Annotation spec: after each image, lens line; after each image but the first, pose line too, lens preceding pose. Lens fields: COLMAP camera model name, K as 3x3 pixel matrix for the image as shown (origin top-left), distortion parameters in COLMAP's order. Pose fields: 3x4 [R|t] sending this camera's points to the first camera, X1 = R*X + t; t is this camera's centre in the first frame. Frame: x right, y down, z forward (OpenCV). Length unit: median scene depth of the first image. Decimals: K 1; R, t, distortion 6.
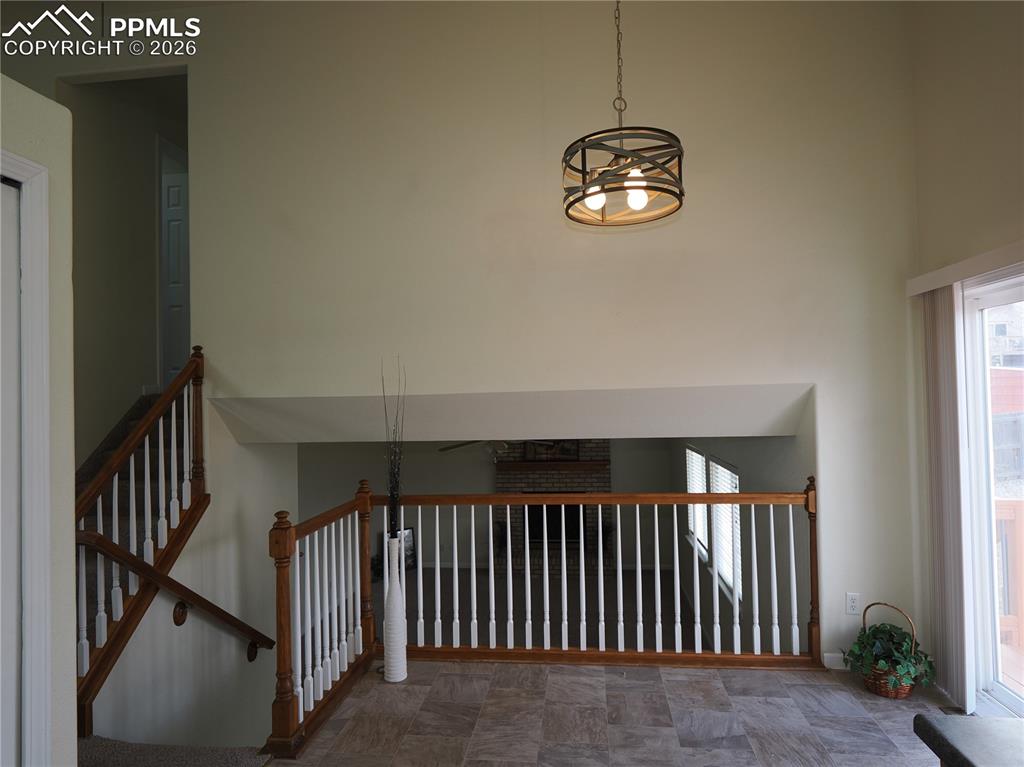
lens RADIAL K [[574.9, 0, 512.0], [0, 574.9, 383.5], [0, 0, 1]] dist [-0.000059, -0.000205]
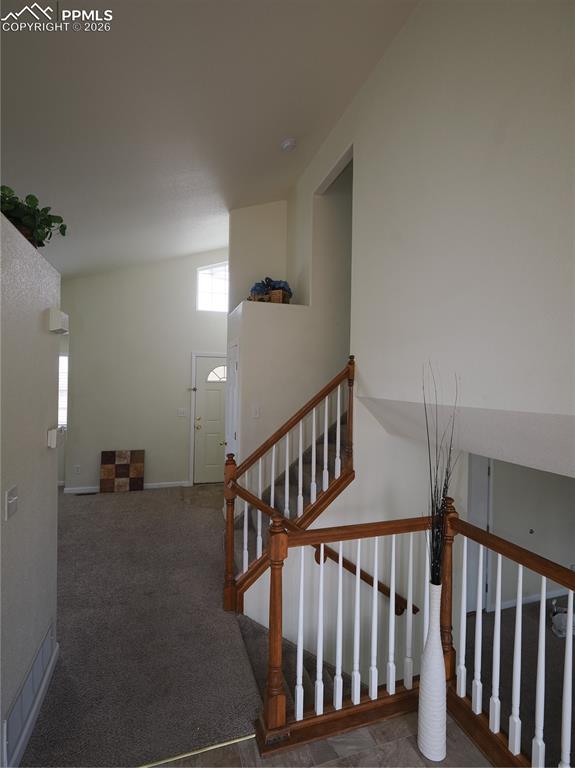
lens RADIAL K [[374.7, 0, 287.5], [0, 374.7, 384.0], [0, 0, 1]] dist [-0.000148, -0.000418]
pose [[0.421169, 0.017323, -0.906817, 0.165267], [-0.009539, 0.999847, 0.014670, -0.012357], [0.906932, 0.002471, 0.421270, 0.530430]]
